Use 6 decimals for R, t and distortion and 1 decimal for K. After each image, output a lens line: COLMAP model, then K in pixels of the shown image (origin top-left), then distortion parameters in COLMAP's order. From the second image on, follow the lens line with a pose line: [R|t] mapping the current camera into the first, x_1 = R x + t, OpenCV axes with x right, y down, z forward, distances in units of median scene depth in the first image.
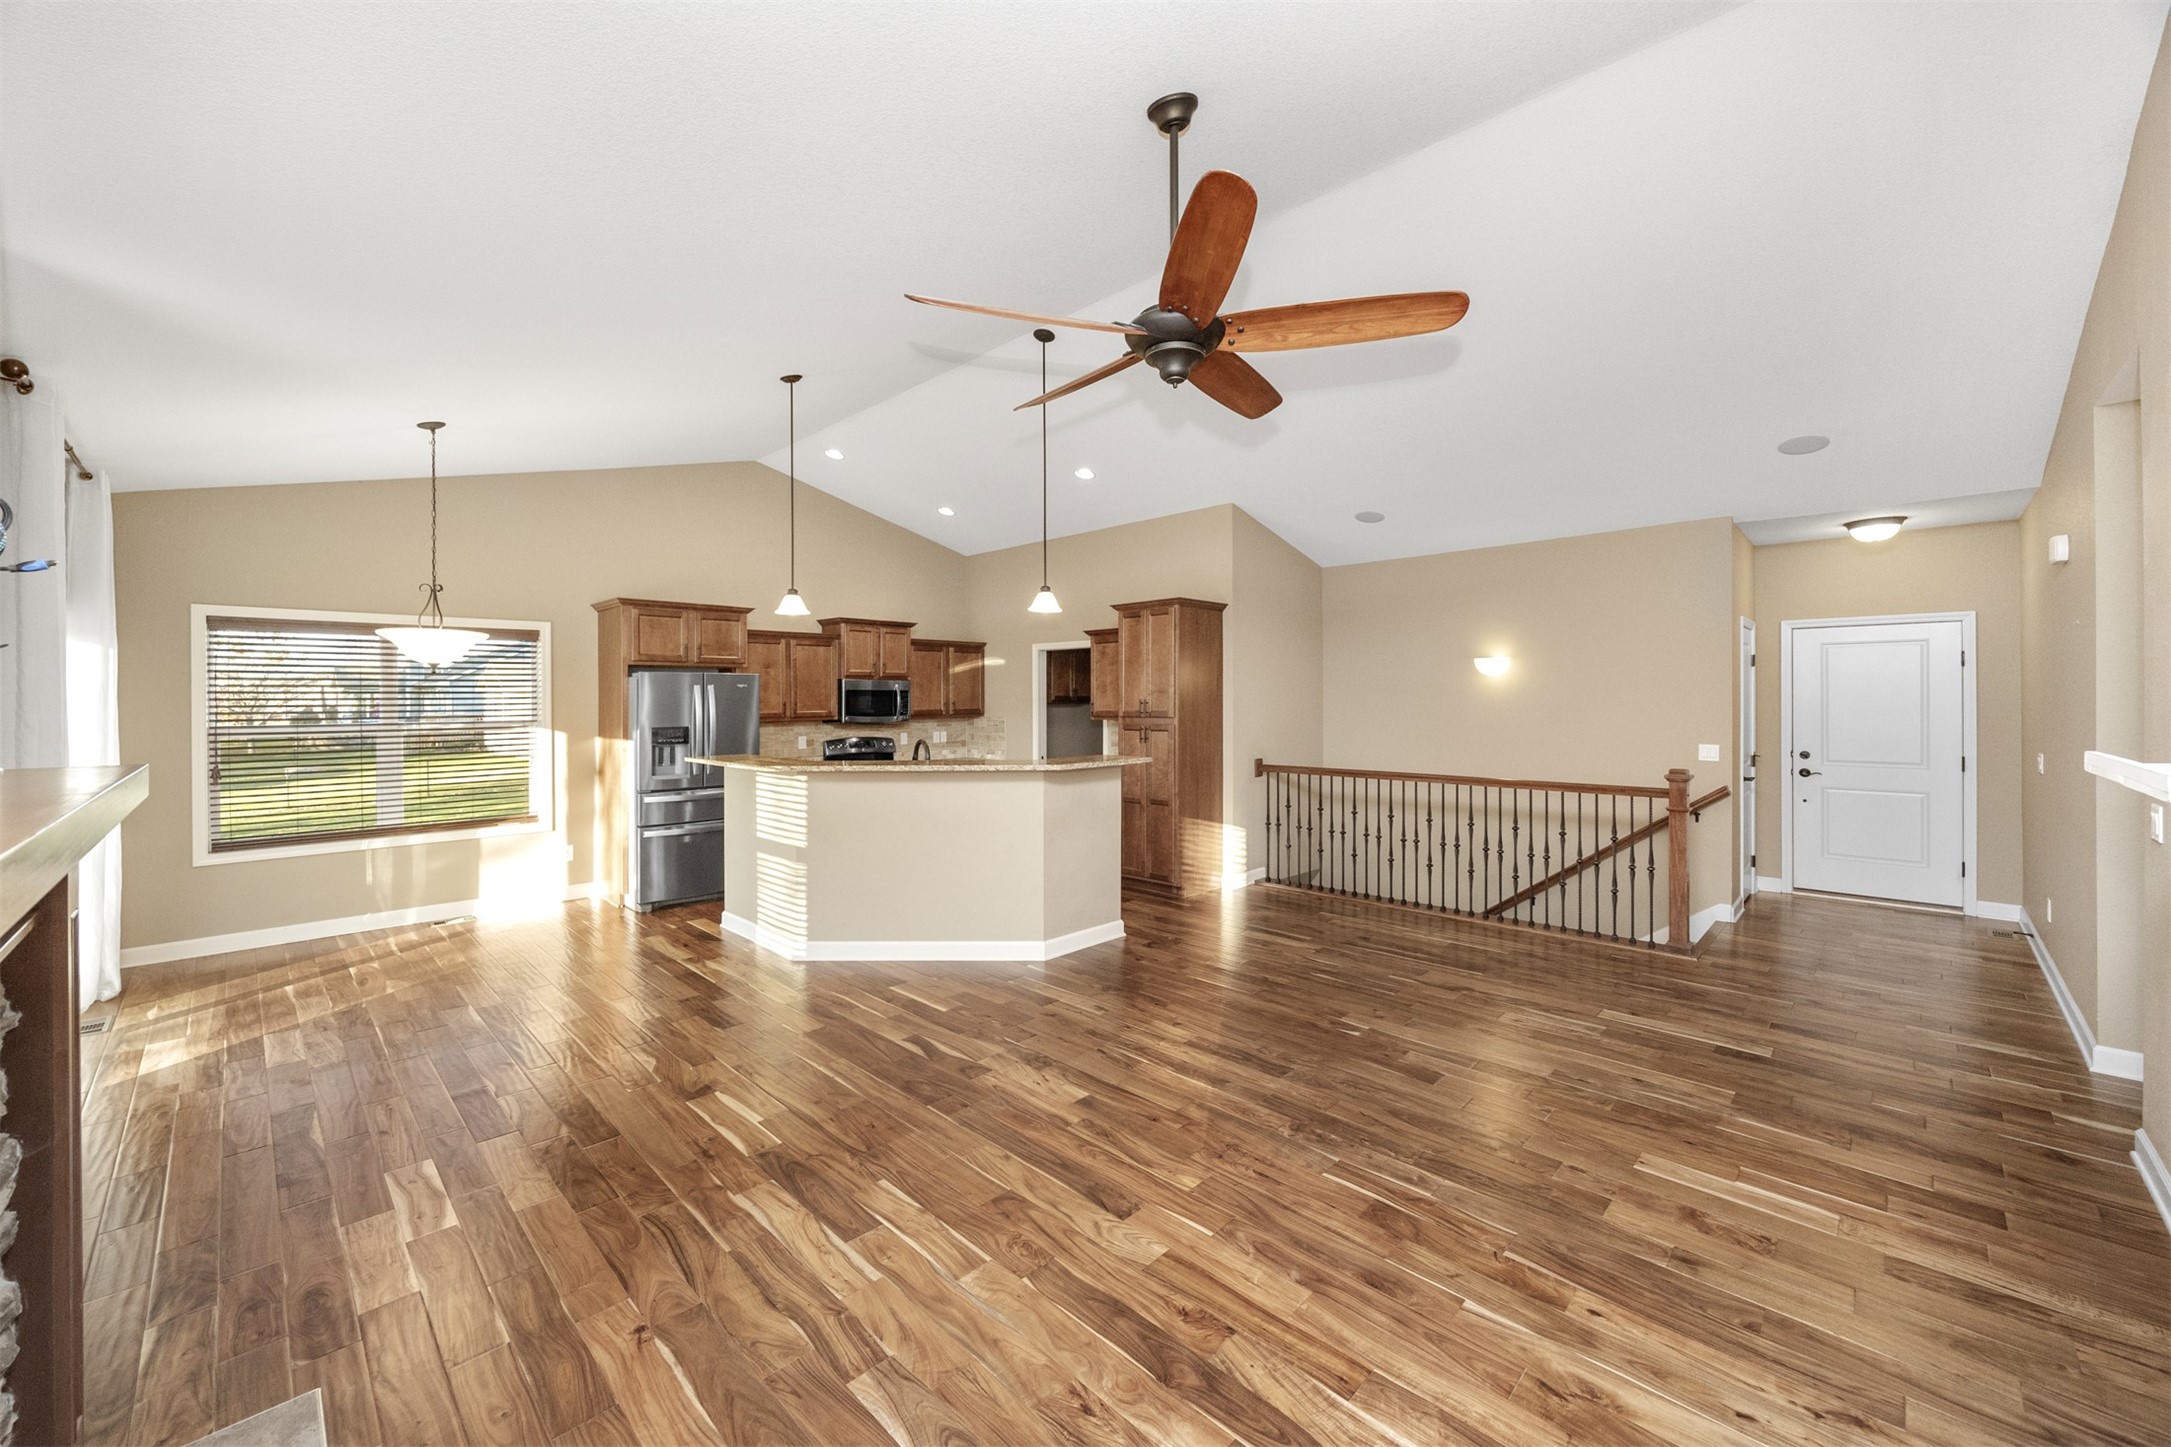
lens RADIAL K [[837.3, 0, 1071.6], [0, 837.3, 689.6], [0, 0, 1]] dist [-0.000230, -0.000175]
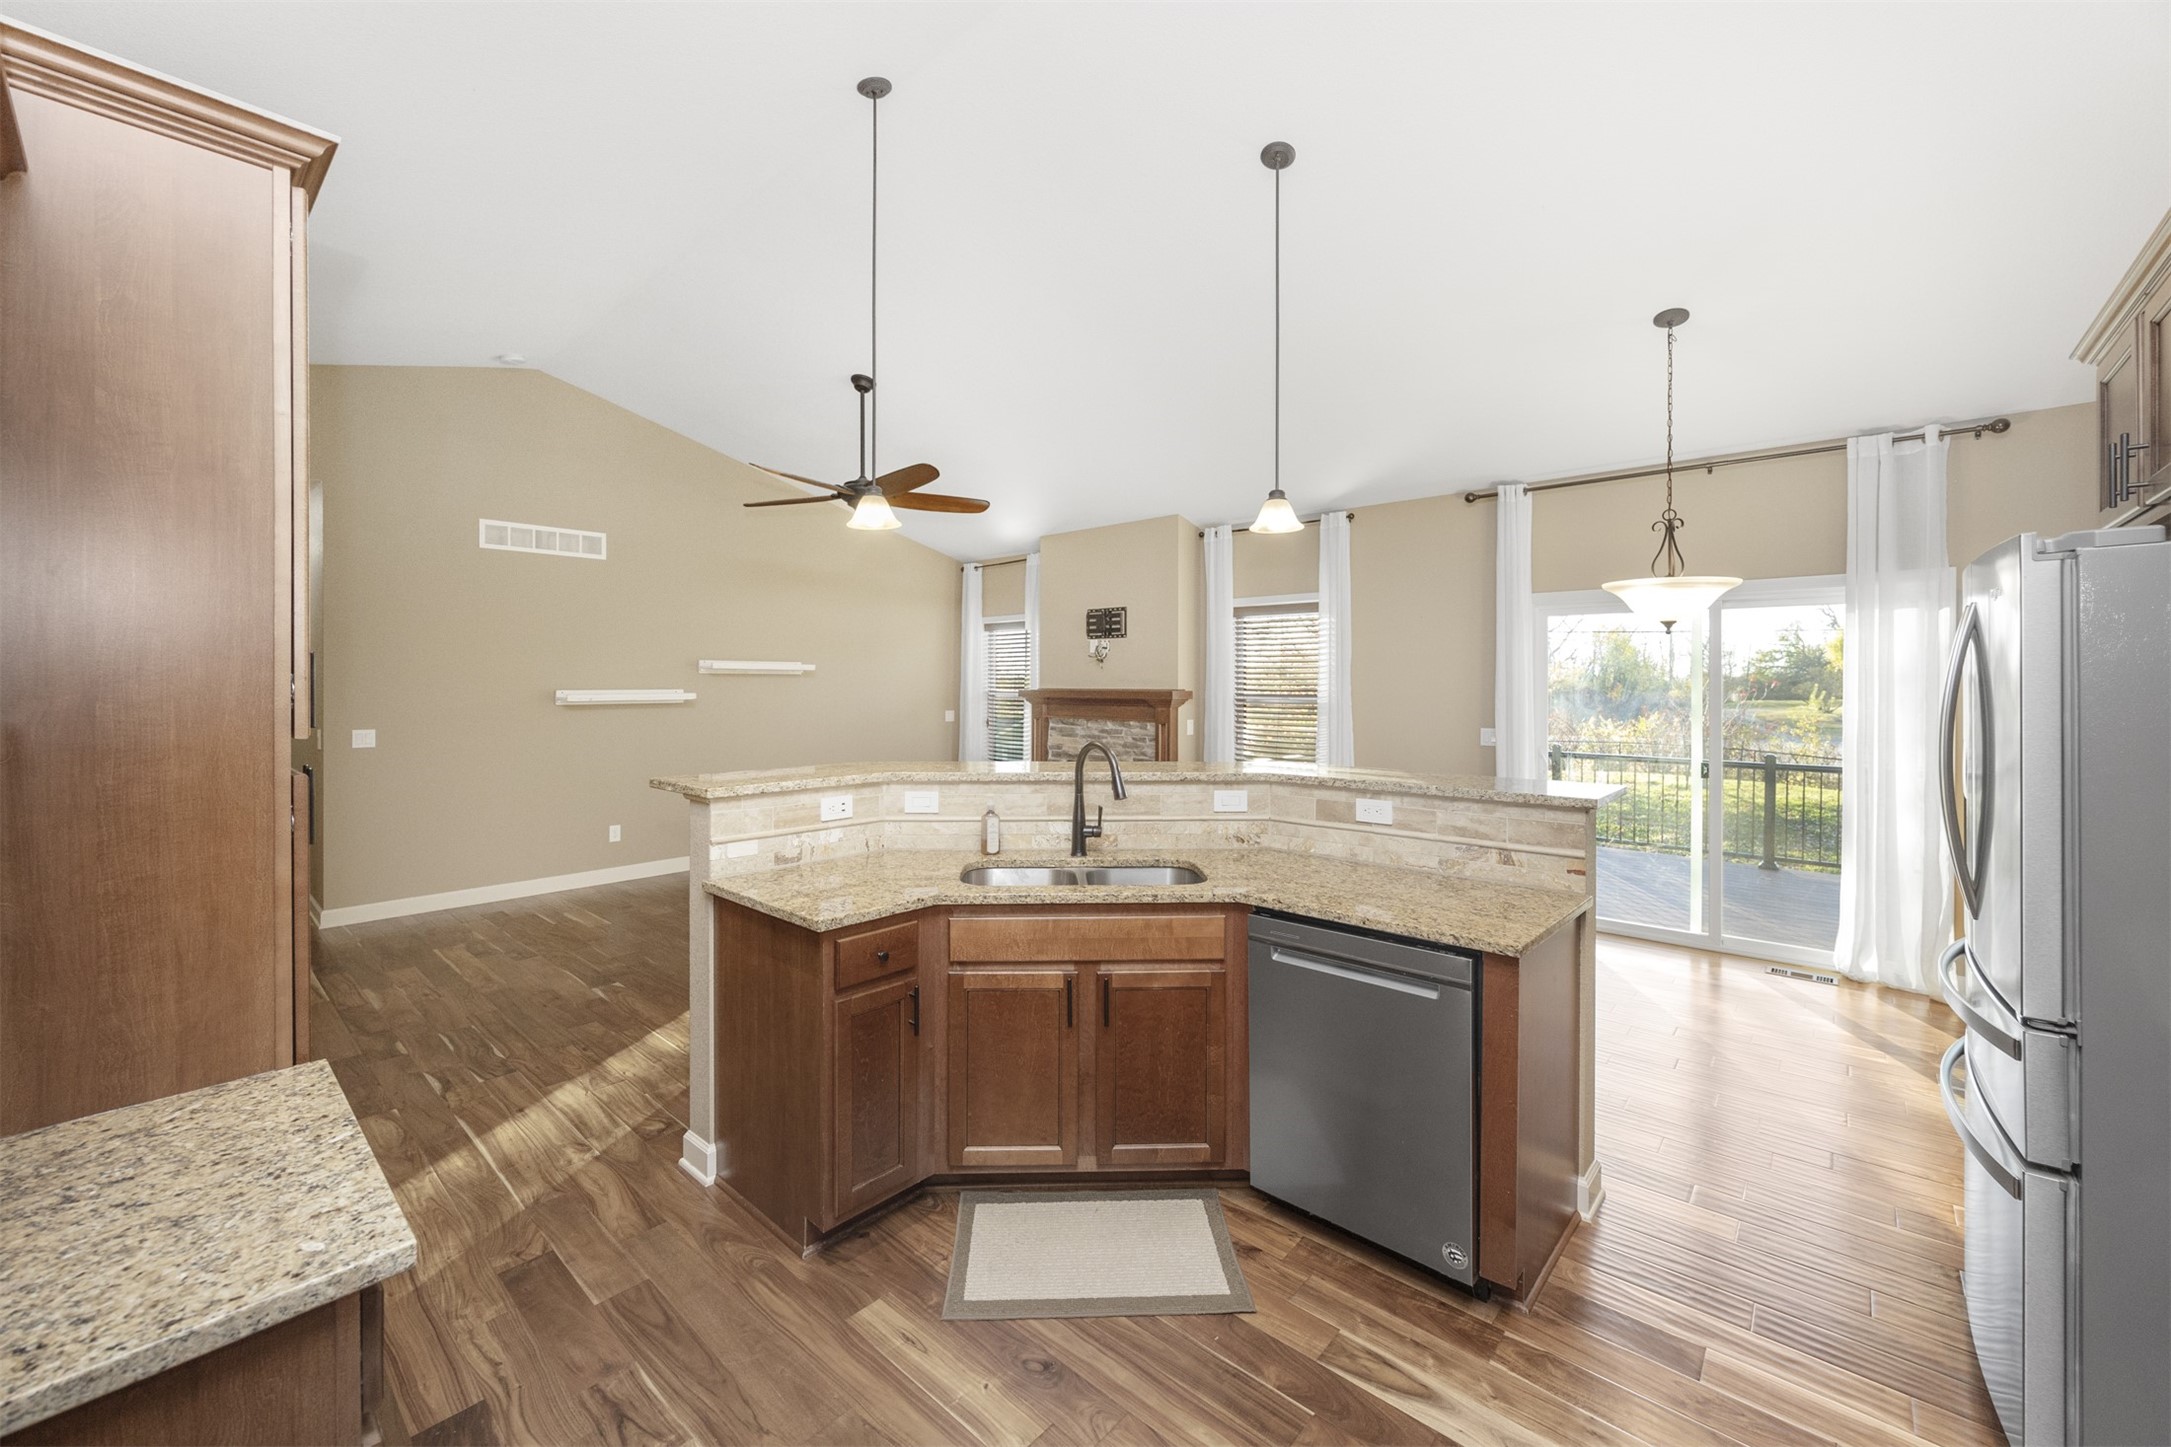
lens RADIAL K [[856.1, 0, 1050.8], [0, 856.1, 686.1], [0, 0, 1]] dist [-0.000205, -0.000002]
pose [[-0.999631, 0.003110, -0.026988, -0.120347], [0.003260, 0.999979, -0.005511, 0.023459], [0.026970, -0.005597, -0.999621, 1.316067]]
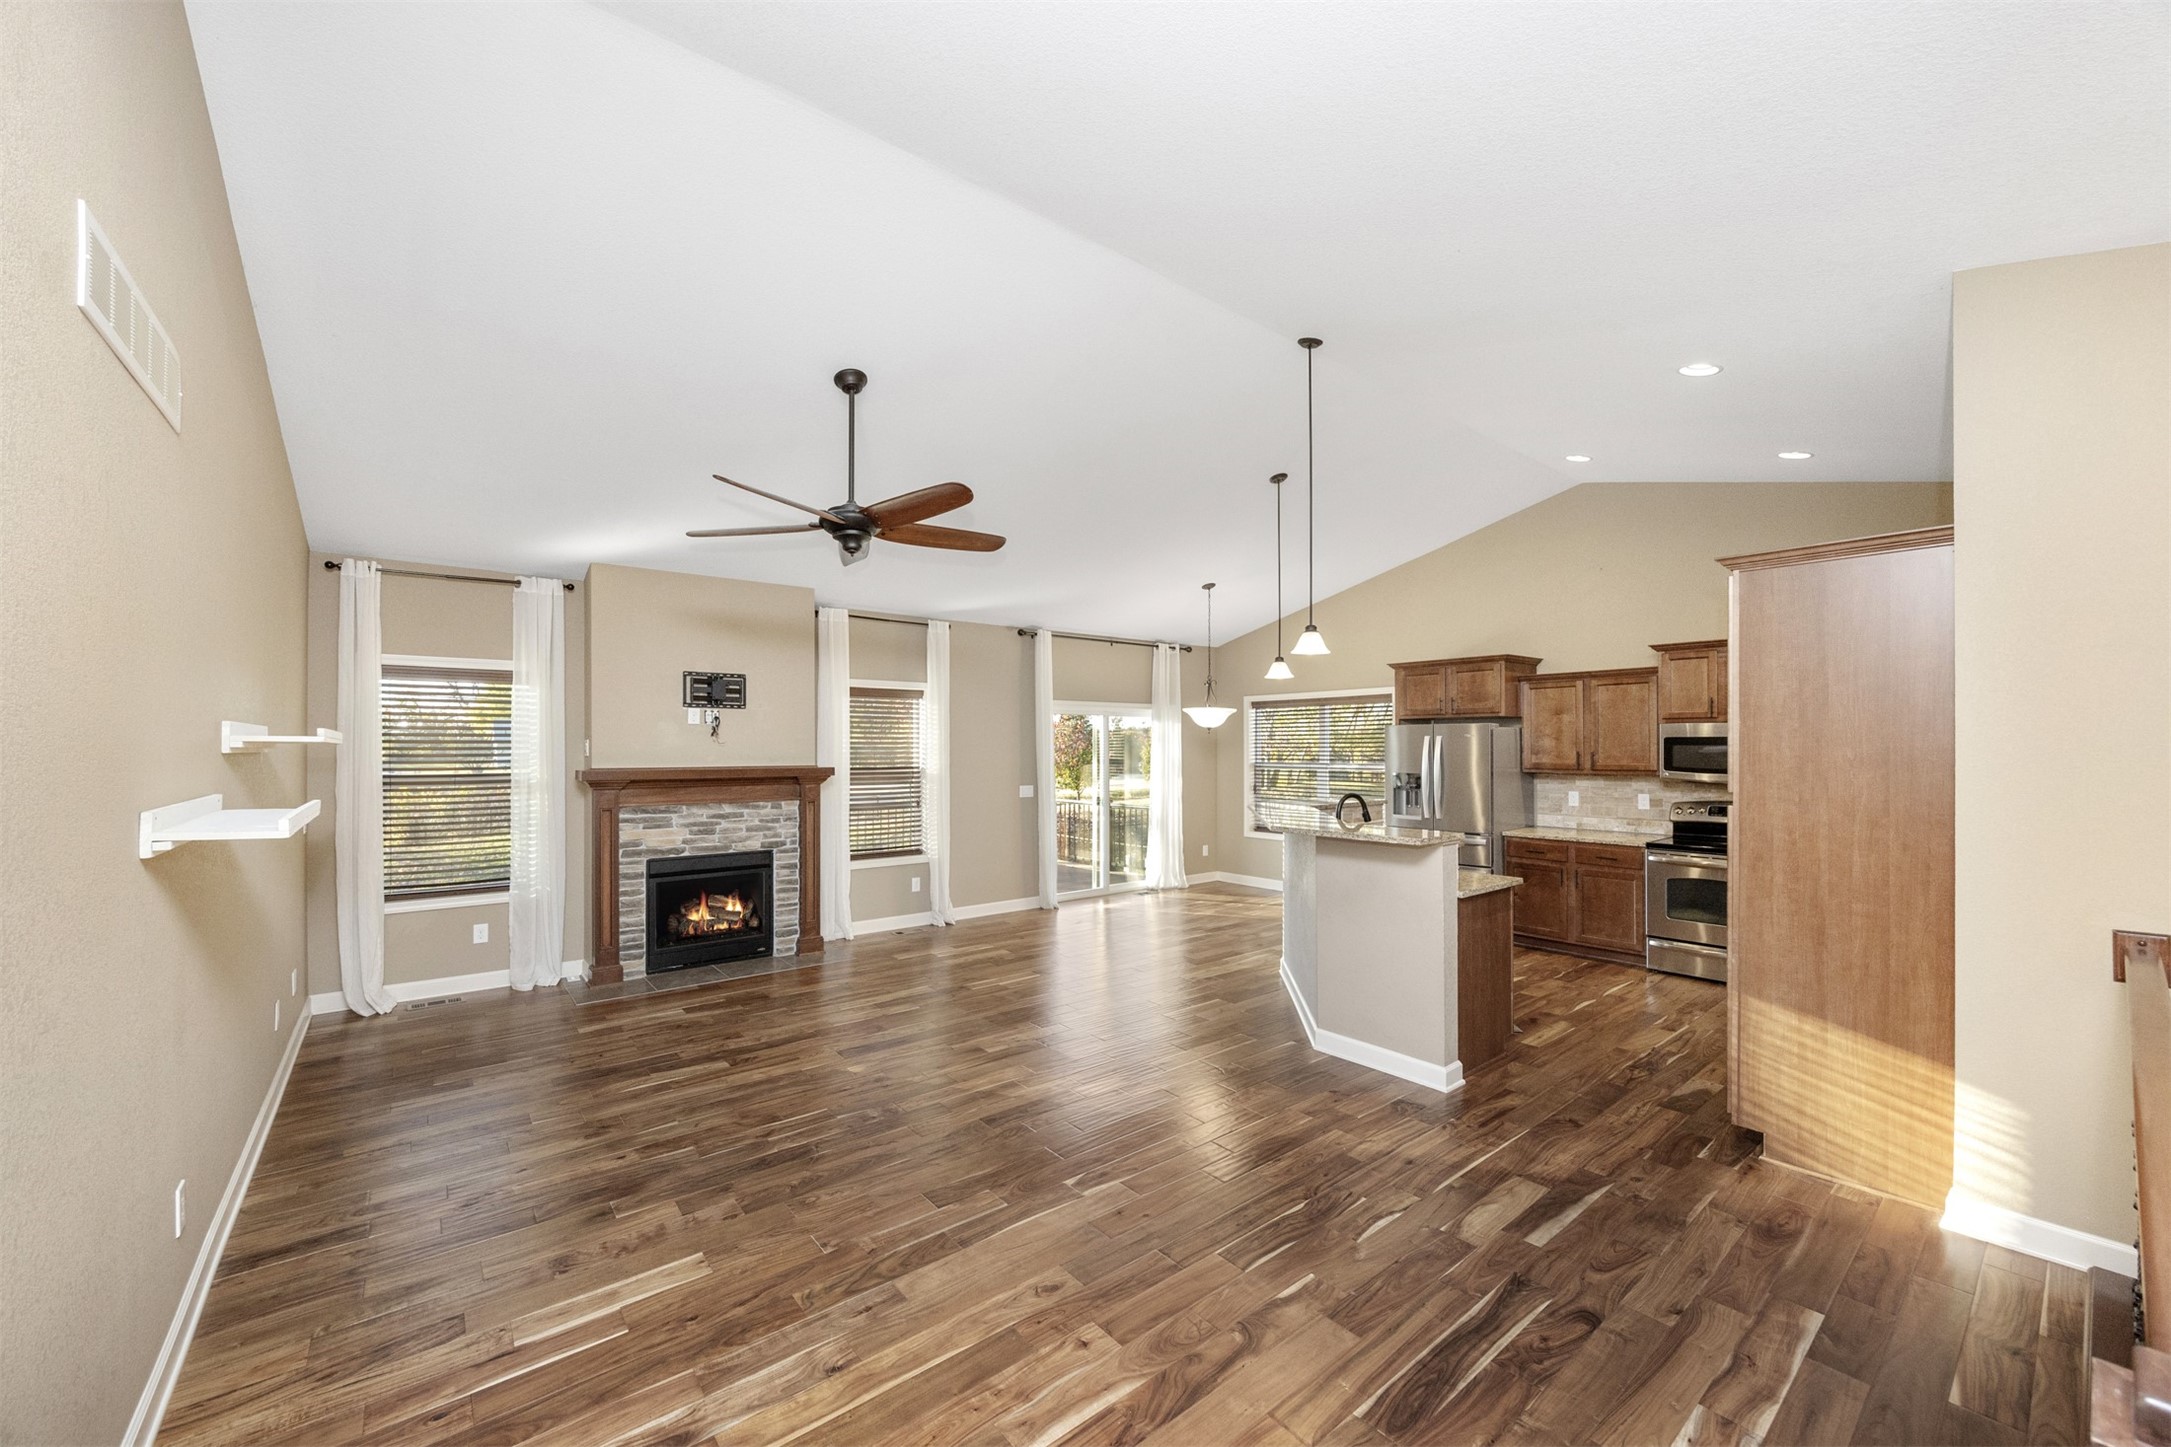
lens RADIAL K [[838.2, 0, 1079.2], [0, 838.2, 743.9], [0, 0, 1]] dist [-0.001754, -0.000088]
pose [[-0.111528, 0.001699, -0.993760, 0.695596], [0.011947, 0.999929, 0.000369, -0.000807], [0.993689, -0.011832, -0.111541, 0.683106]]
